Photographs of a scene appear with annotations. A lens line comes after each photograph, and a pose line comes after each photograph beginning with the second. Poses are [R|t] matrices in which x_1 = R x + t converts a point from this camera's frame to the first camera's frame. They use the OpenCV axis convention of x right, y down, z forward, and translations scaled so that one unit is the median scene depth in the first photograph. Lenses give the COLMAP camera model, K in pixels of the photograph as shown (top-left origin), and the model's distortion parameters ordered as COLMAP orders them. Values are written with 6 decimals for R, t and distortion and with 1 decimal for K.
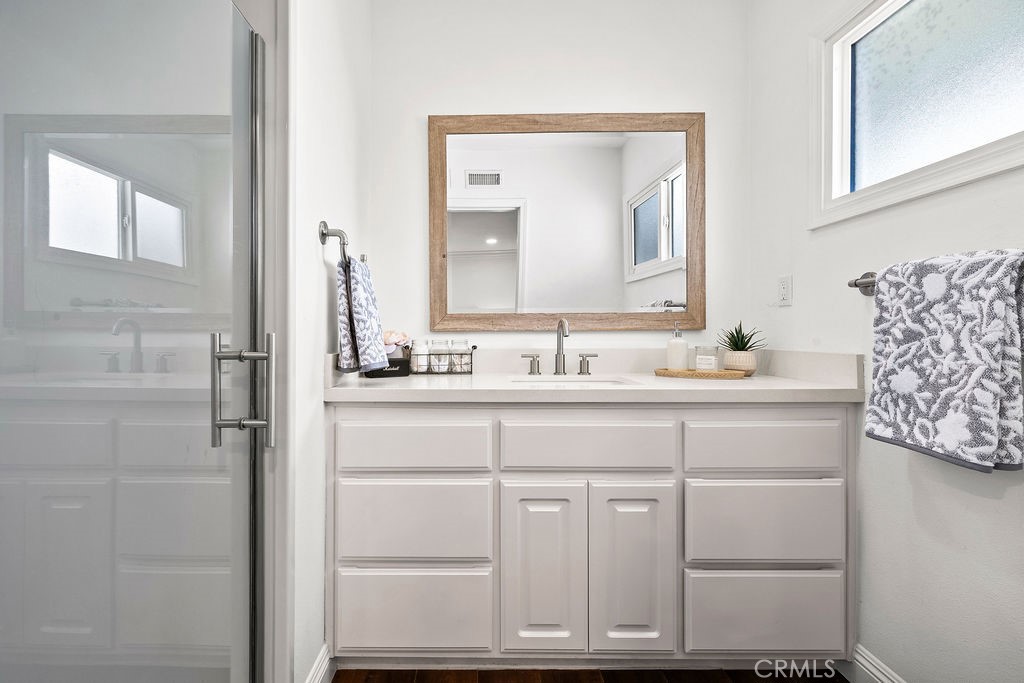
lens RADIAL K [[446.7, 0, 473.2], [0, 446.7, 342.5], [0, 0, 1]] dist [0.001333, 0.000234]
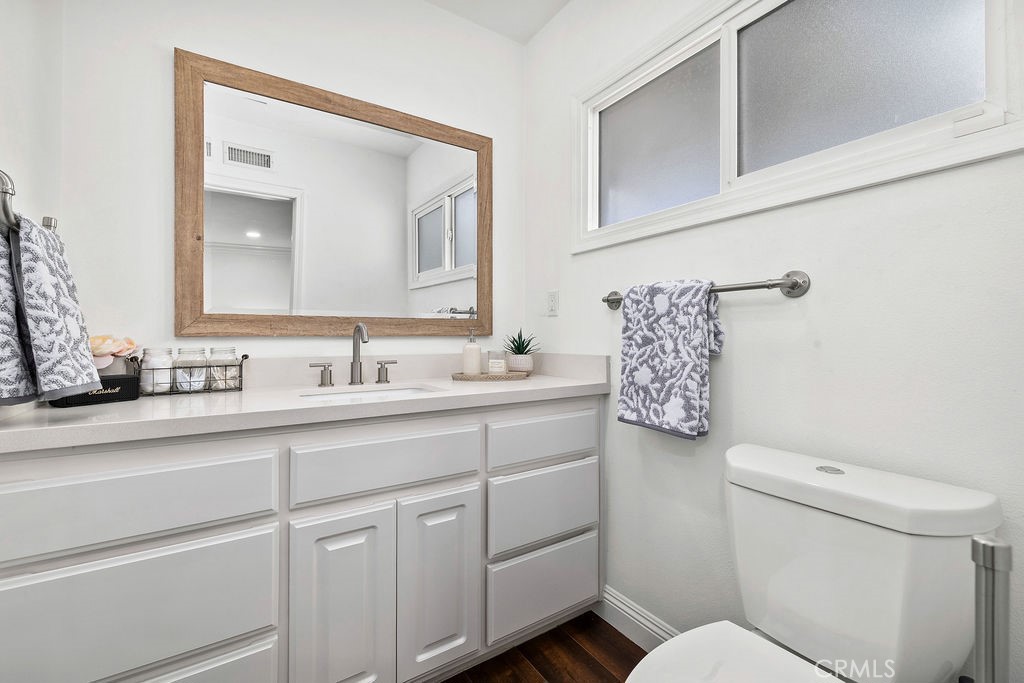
lens RADIAL K [[429.9, 0, 510.2], [0, 429.9, 336.6], [0, 0, 1]] dist [0.000231, 0.000150]
pose [[0.832743, 0.001599, 0.553658, -0.037398], [0.011863, 0.999715, -0.020731, -0.004571], [-0.553533, 0.023832, 0.832486, 0.126537]]
